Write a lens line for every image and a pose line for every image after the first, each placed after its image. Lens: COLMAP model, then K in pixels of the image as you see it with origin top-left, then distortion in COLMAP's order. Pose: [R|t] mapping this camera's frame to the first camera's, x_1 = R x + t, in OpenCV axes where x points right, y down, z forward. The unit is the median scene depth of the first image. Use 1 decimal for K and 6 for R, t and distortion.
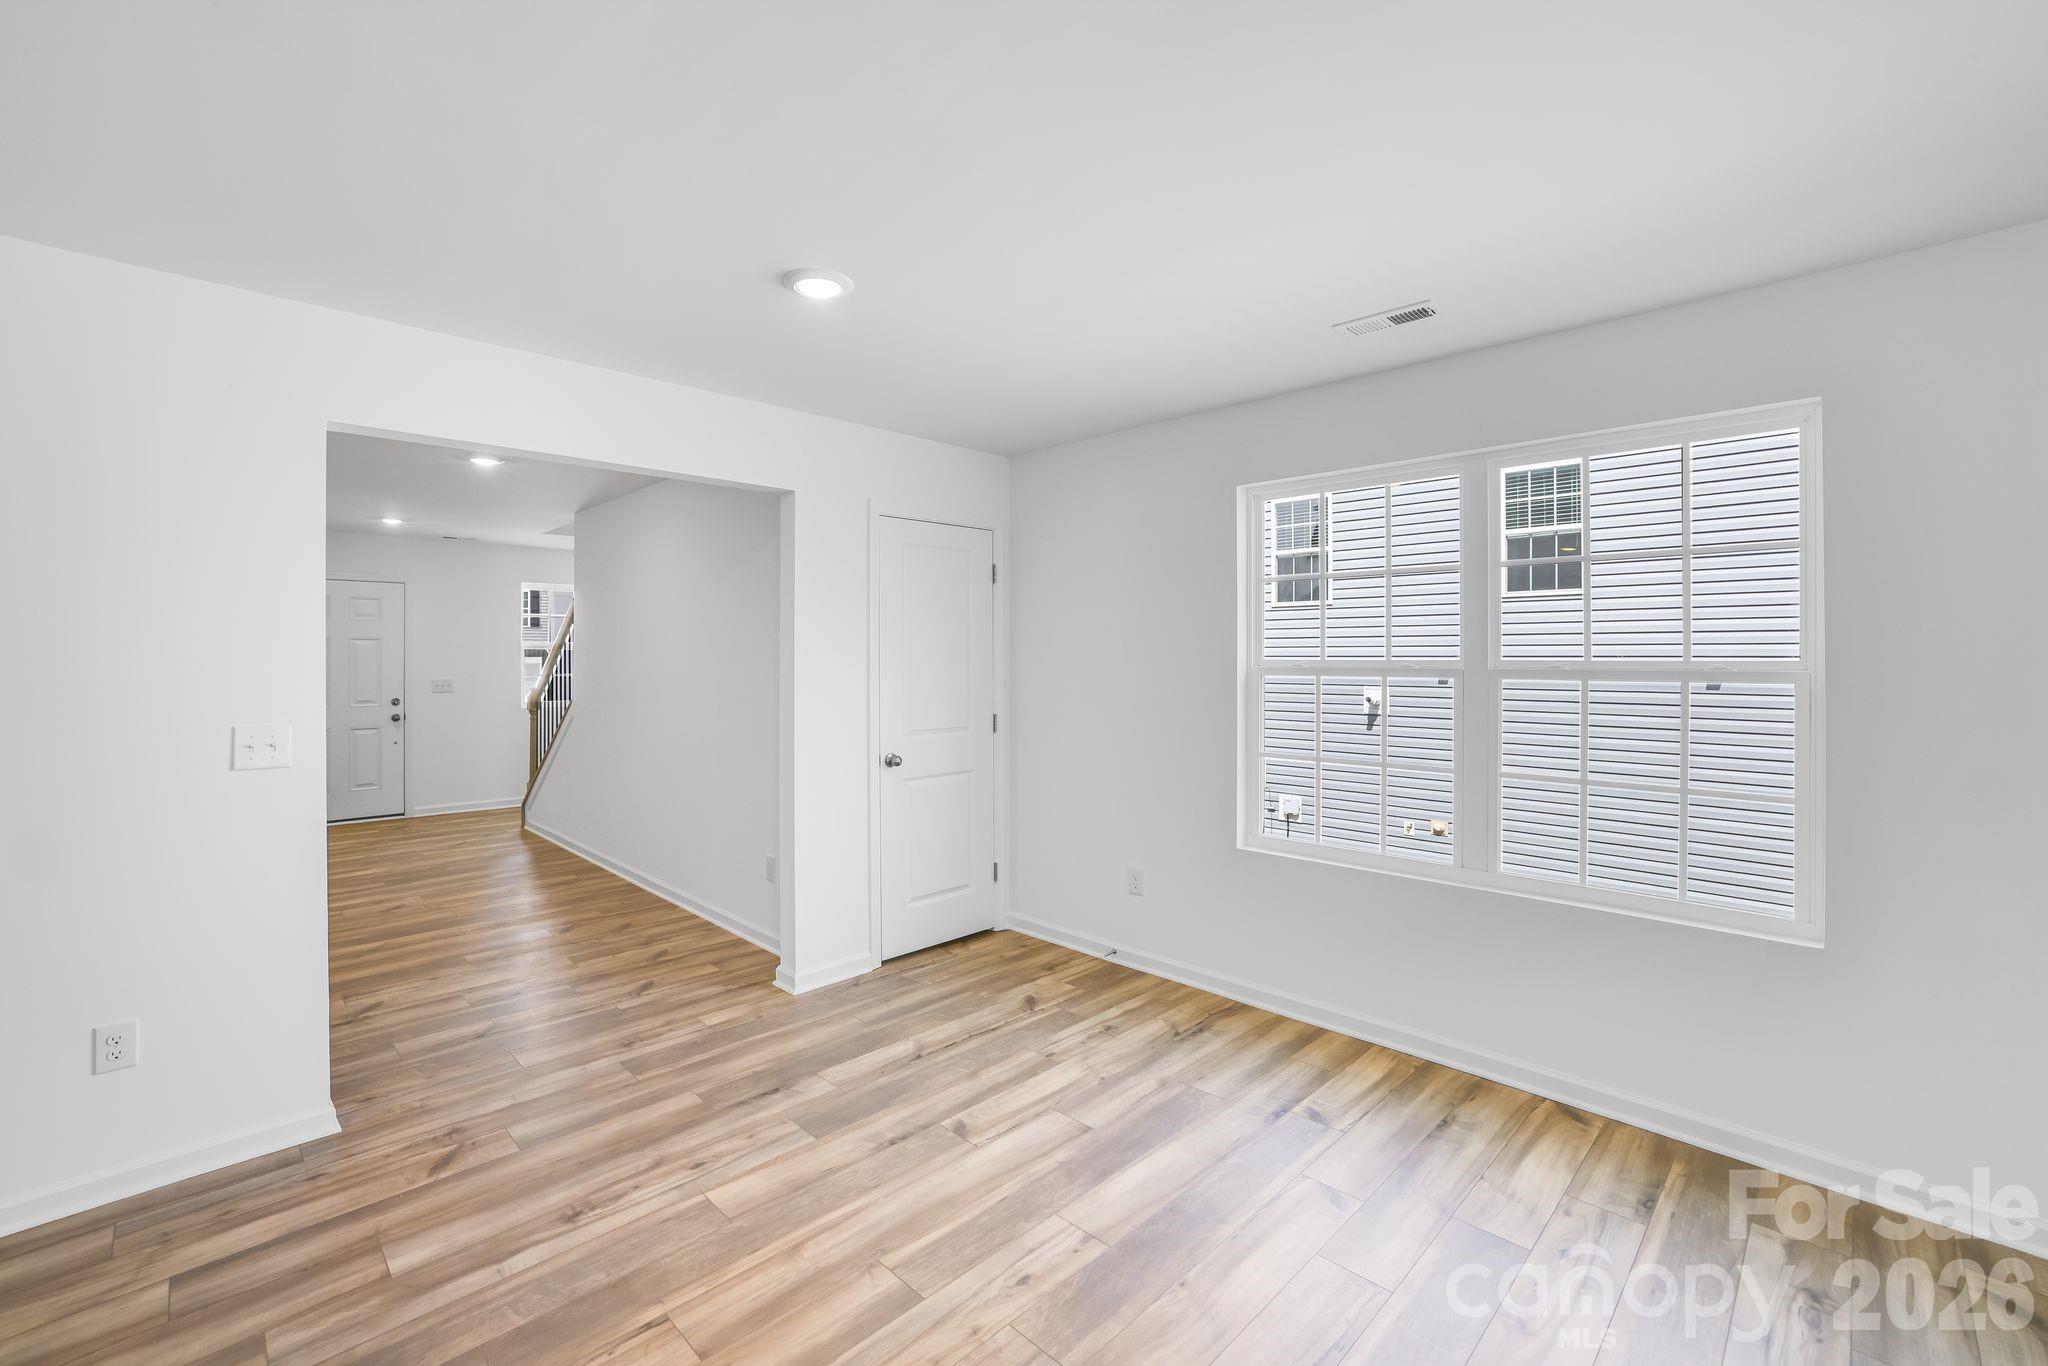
lens RADIAL K [[861.3, 0, 1011.9], [0, 861.3, 654.0], [0, 0, 1]] dist [-0.003558, 0.002982]
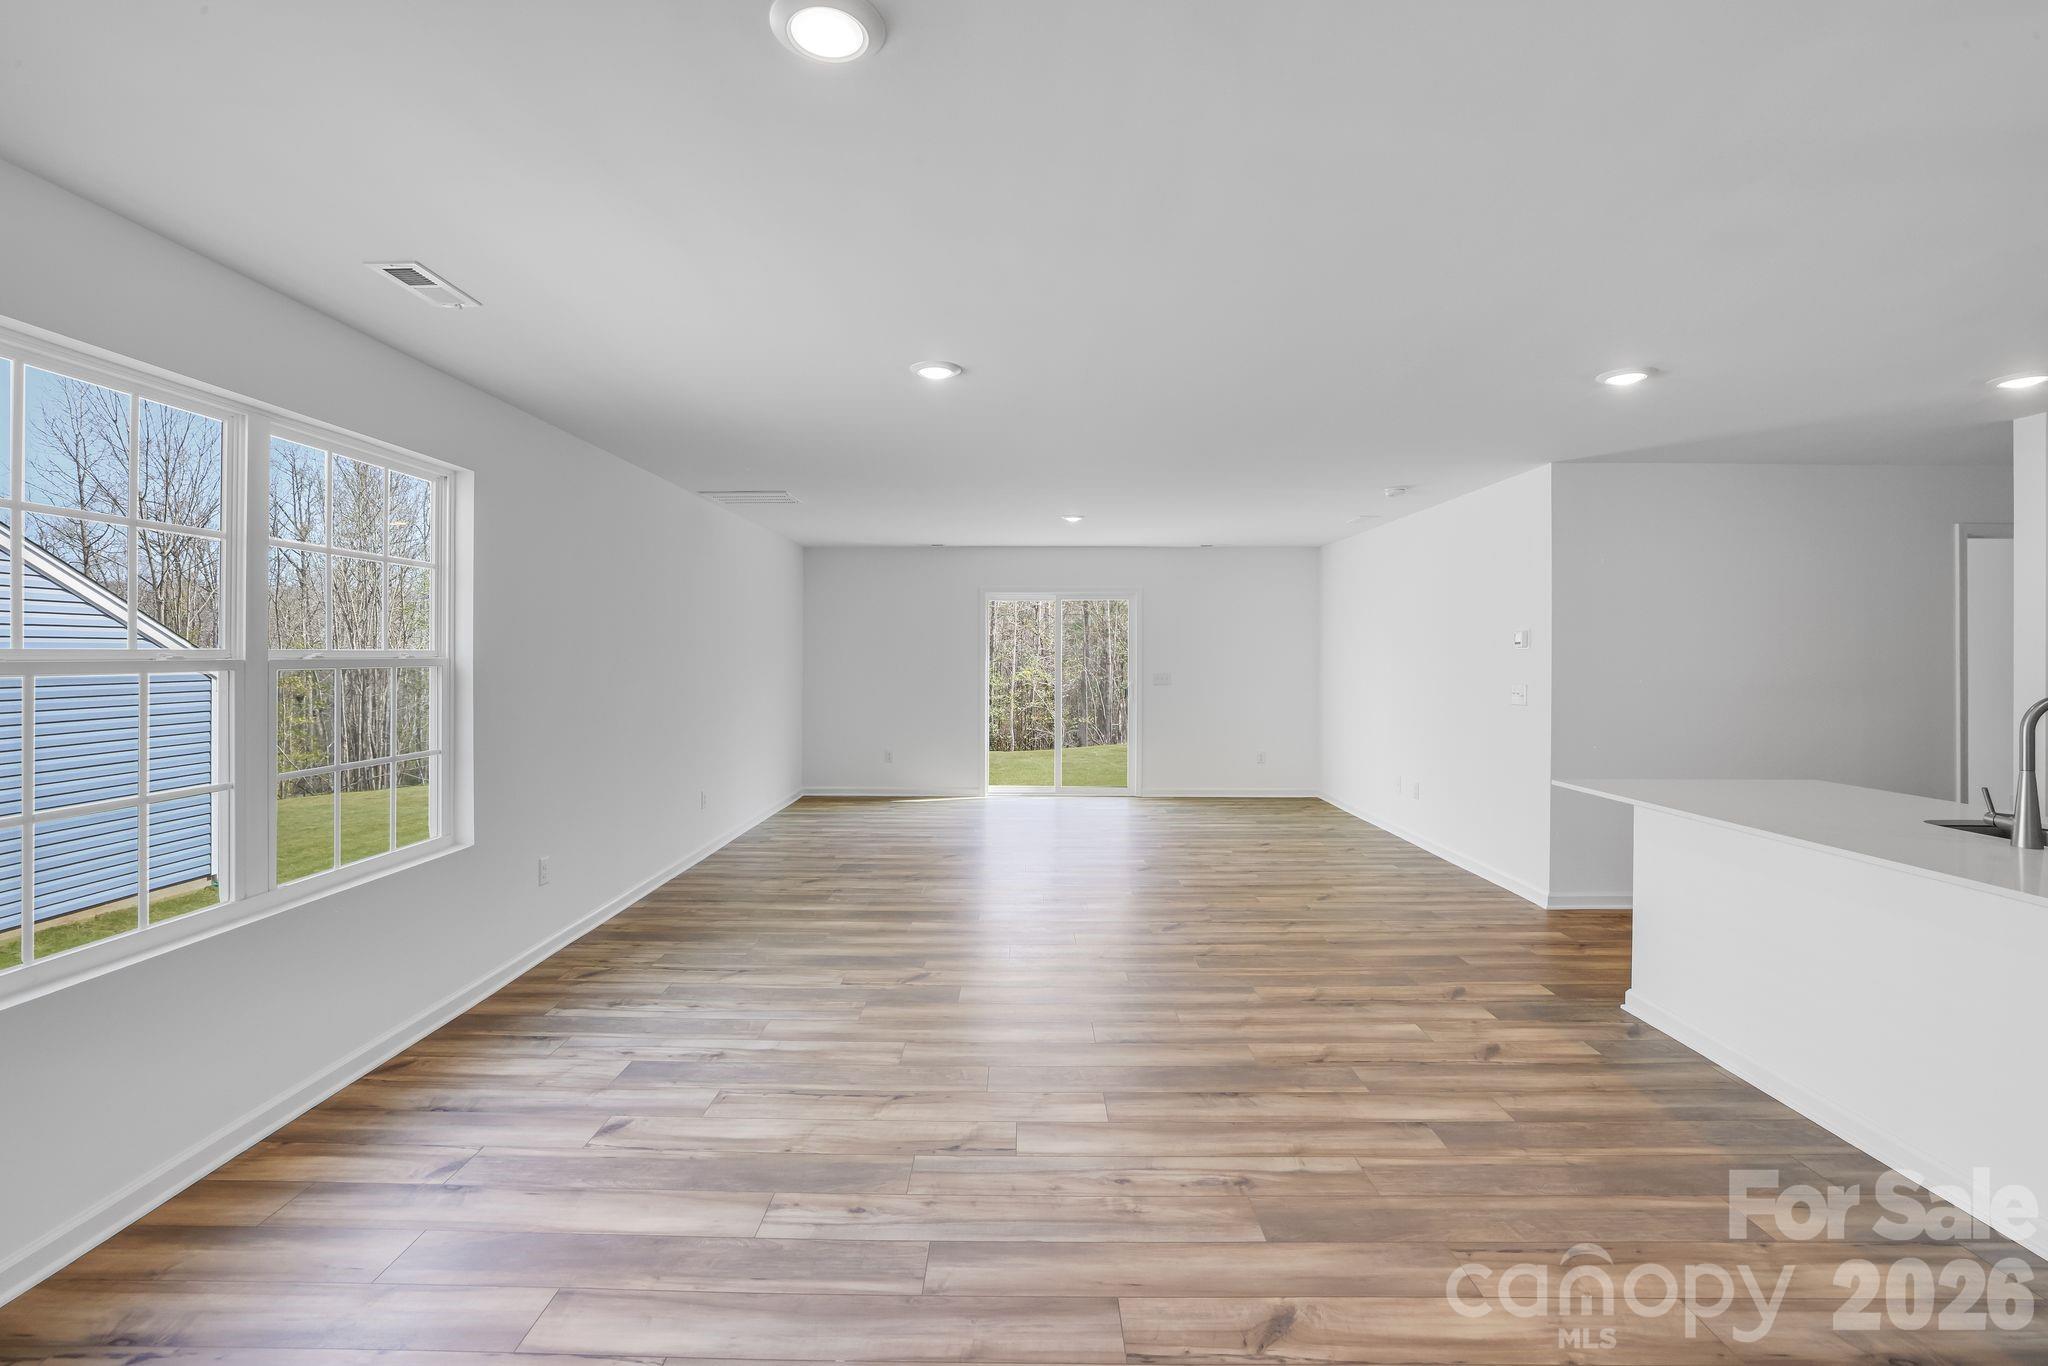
lens RADIAL K [[861.3, 0, 1028.0], [0, 861.3, 669.5], [0, 0, 1]] dist [-0.003558, 0.002982]
pose [[-0.710625, -0.012648, 0.703457, -0.496168], [-0.008948, 0.999920, 0.008938, 0.011906], [-0.703514, 0.000057, -0.710682, 0.888144]]
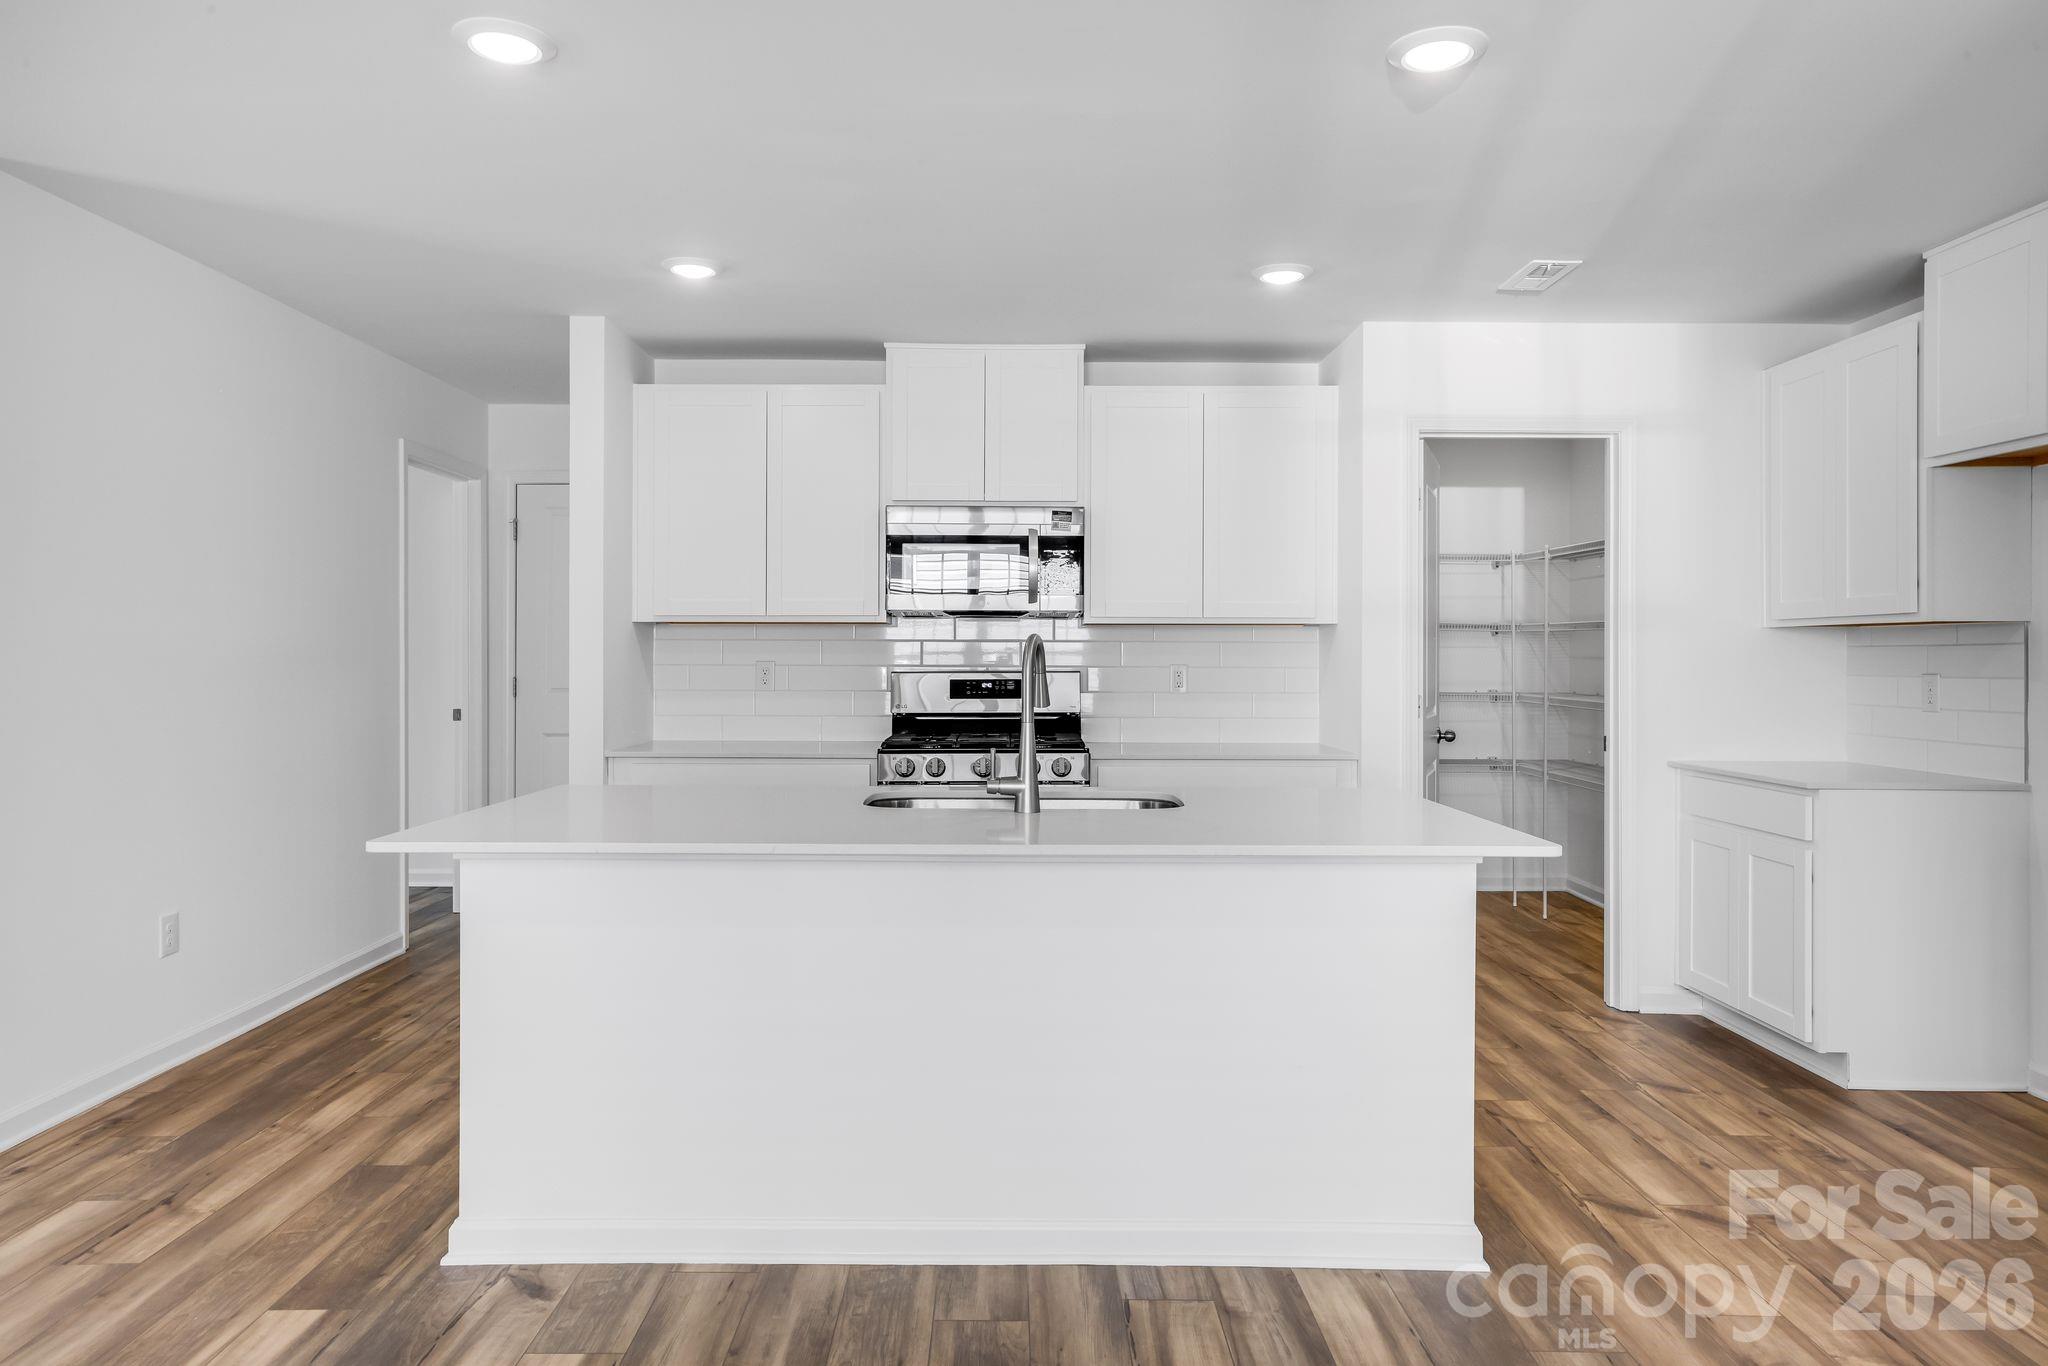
lens RADIAL K [[1289.0, 0, 1044.1], [0, 1289.0, 668.9], [0, 0, 1]] dist [0.005413, 0.007038]
pose [[-0.683647, 0.000891, -0.729812, 0.010347], [-0.003407, 0.999984, 0.004411, 0.046781], [0.729805, 0.005502, -0.683633, 0.490462]]
